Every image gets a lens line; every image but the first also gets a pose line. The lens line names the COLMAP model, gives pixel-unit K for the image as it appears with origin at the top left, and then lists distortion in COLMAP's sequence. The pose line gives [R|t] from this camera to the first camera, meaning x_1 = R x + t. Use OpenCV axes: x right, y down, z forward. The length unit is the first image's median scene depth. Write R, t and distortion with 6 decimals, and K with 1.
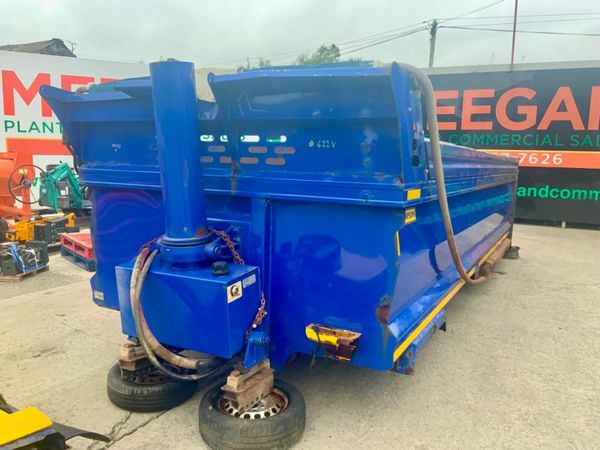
lens RADIAL K [[496.6, 0, 287.1], [0, 496.6, 216.4], [0, 0, 1]] dist [0.067426, -0.126024]
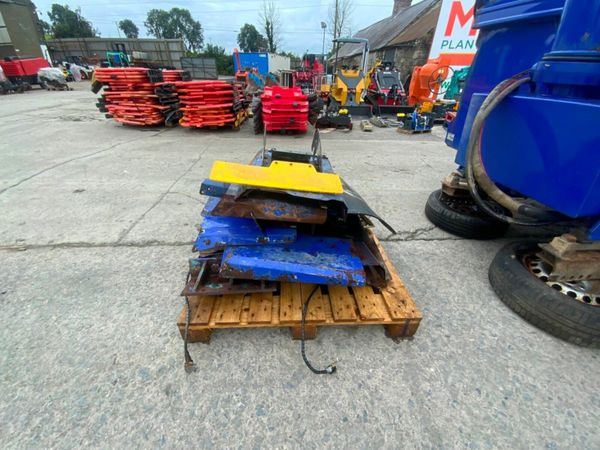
lens RADIAL K [[241.9, 0, 302.1], [0, 241.9, 226.8], [0, 0, 1]] dist [0.011065, -0.013306]
pose [[0.567779, 0.437495, -0.697298, -0.076850], [-0.124293, 0.882929, 0.452756, 0.158178], [0.813743, -0.170396, 0.555686, 0.389076]]
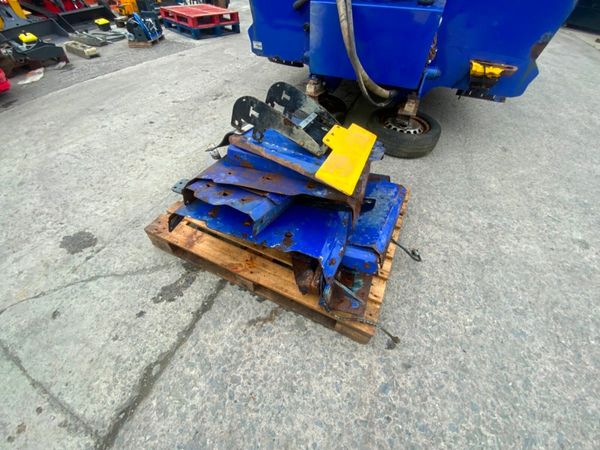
lens RADIAL K [[241.9, 0, 299.8], [0, 241.9, 223.5], [0, 0, 1]] dist [0.011065, -0.013306]
pose [[0.993889, -0.068300, 0.086714, -0.437181], [-0.004994, 0.756953, 0.653450, 0.120396], [-0.110269, -0.649890, 0.751986, 0.282339]]
